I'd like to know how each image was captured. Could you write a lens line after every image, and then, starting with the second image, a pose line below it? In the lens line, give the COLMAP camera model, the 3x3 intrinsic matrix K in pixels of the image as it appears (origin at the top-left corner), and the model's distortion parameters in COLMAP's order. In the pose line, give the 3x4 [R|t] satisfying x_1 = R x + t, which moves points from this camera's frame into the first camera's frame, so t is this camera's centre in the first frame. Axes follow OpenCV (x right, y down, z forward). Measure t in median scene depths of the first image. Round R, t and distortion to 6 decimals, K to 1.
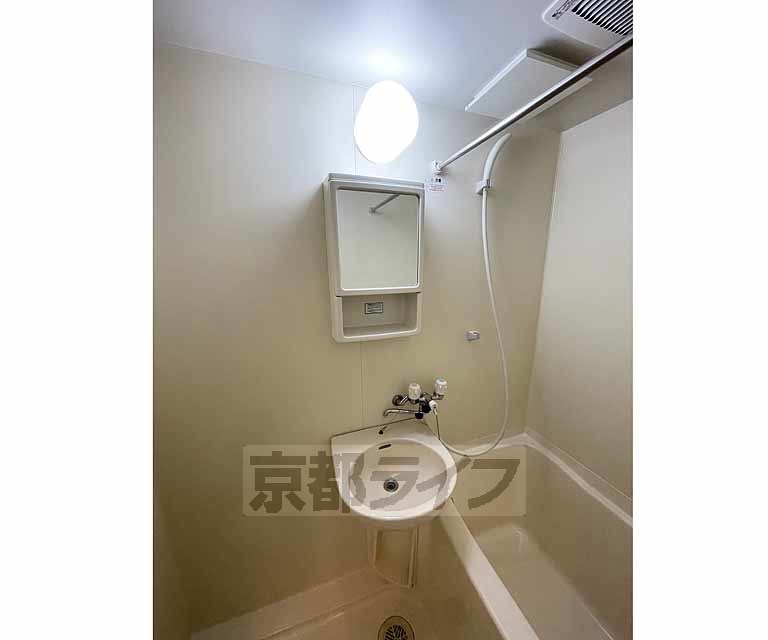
lens RADIAL K [[257.0, 0, 391.9], [0, 257.0, 319.8], [0, 0, 1]] dist [-0.000136, -0.000007]
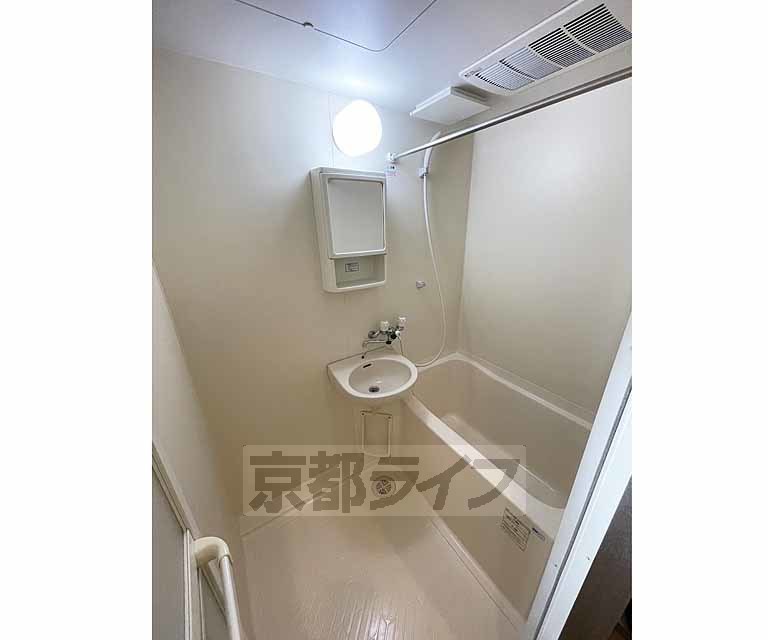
lens RADIAL K [[257.0, 0, 391.9], [0, 257.0, 319.8], [0, 0, 1]] dist [-0.000136, -0.000007]
pose [[0.969521, -0.097141, 0.224928, -0.195176], [0.063644, 0.986380, 0.151668, 0.034744], [-0.236598, -0.132730, 0.962499, -0.381897]]
